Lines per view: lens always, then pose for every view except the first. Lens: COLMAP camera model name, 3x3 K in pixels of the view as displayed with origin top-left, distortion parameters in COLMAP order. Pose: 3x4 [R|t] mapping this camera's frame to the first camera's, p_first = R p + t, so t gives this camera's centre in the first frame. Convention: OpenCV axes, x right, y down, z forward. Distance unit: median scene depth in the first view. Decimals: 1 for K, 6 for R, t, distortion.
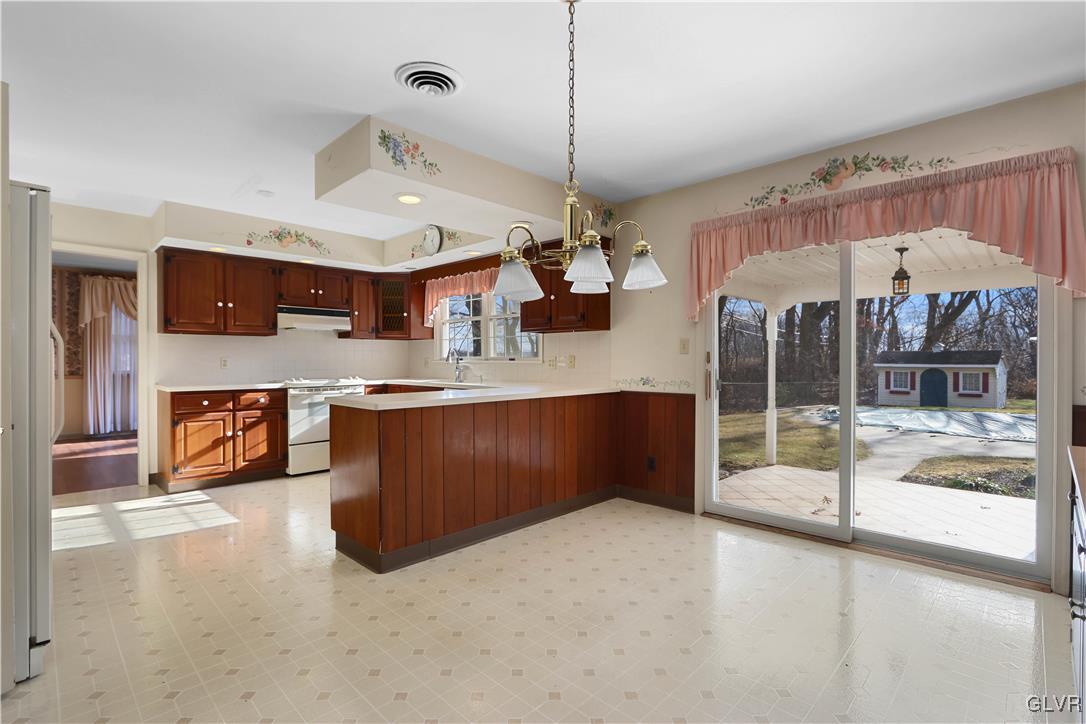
lens RADIAL K [[516.4, 0, 543.0], [0, 516.4, 362.0], [0, 0, 1]] dist [-0.017049, 0.000209]
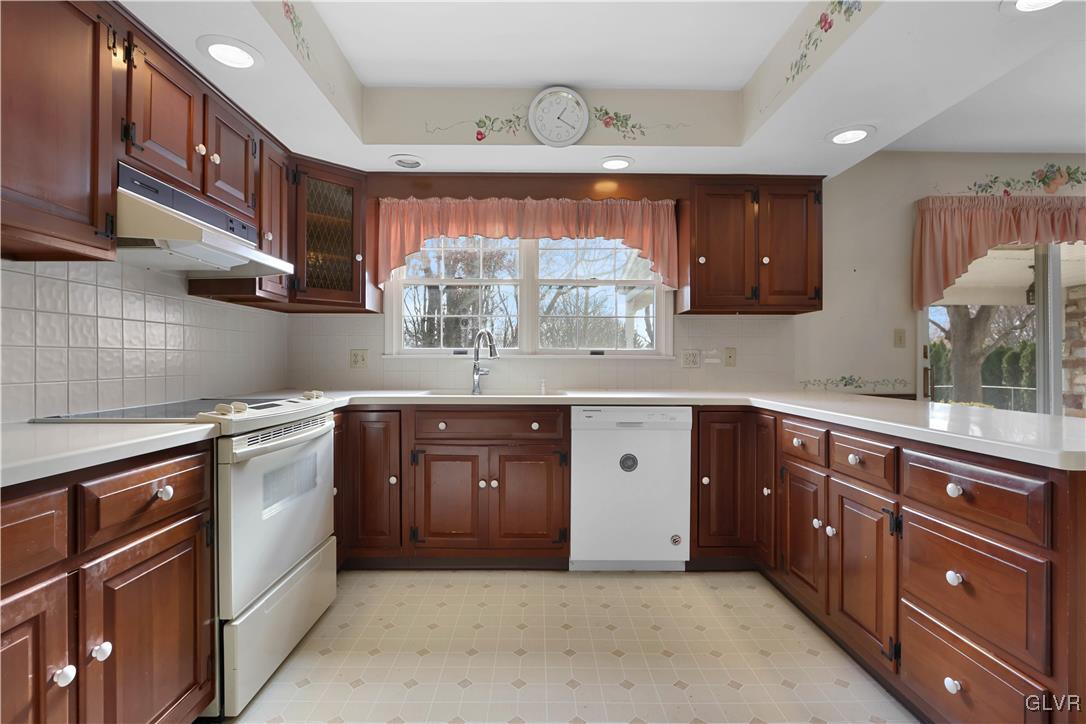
lens RADIAL K [[507.5, 0, 539.2], [0, 507.5, 359.6], [0, 0, 1]] dist [-0.016323, 0.000891]
pose [[0.704058, 0.004647, 0.710128, -0.808701], [0.002444, 0.999957, -0.008966, 0.011479], [-0.710139, 0.008048, 0.704016, 0.923647]]
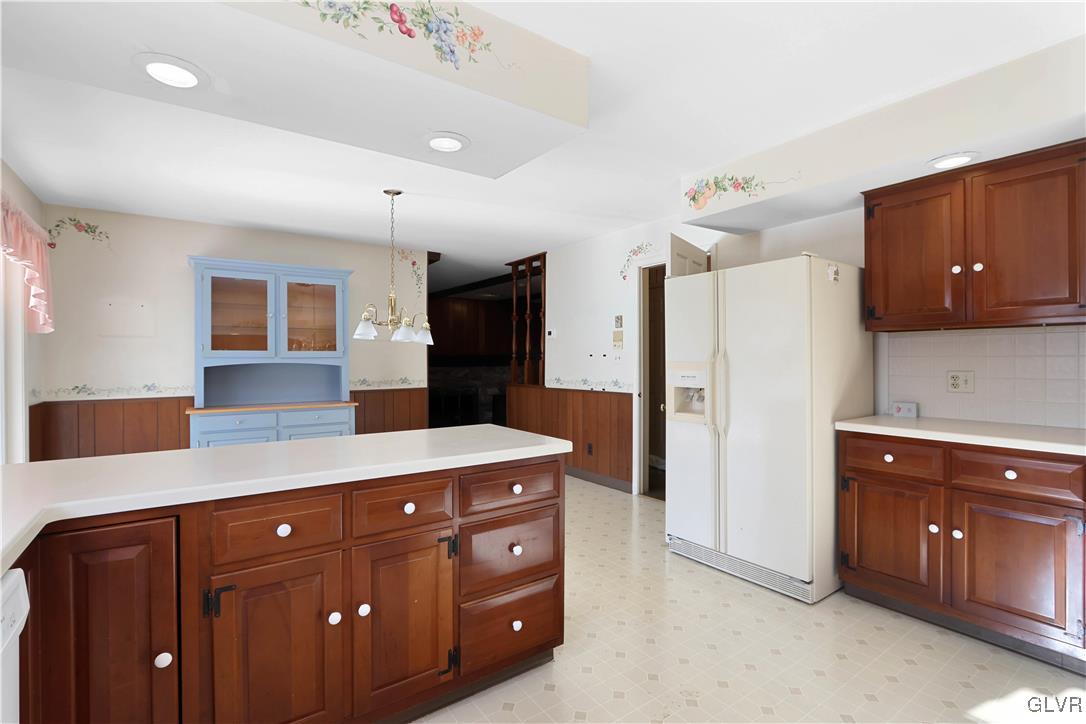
lens RADIAL K [[507.5, 0, 539.2], [0, 507.5, 359.6], [0, 0, 1]] dist [-0.016323, 0.000891]
pose [[-0.984067, 0.004447, 0.177743, -0.452341], [0.005867, 0.999955, 0.007463, -0.034648], [-0.177702, 0.008387, -0.984049, 1.480964]]
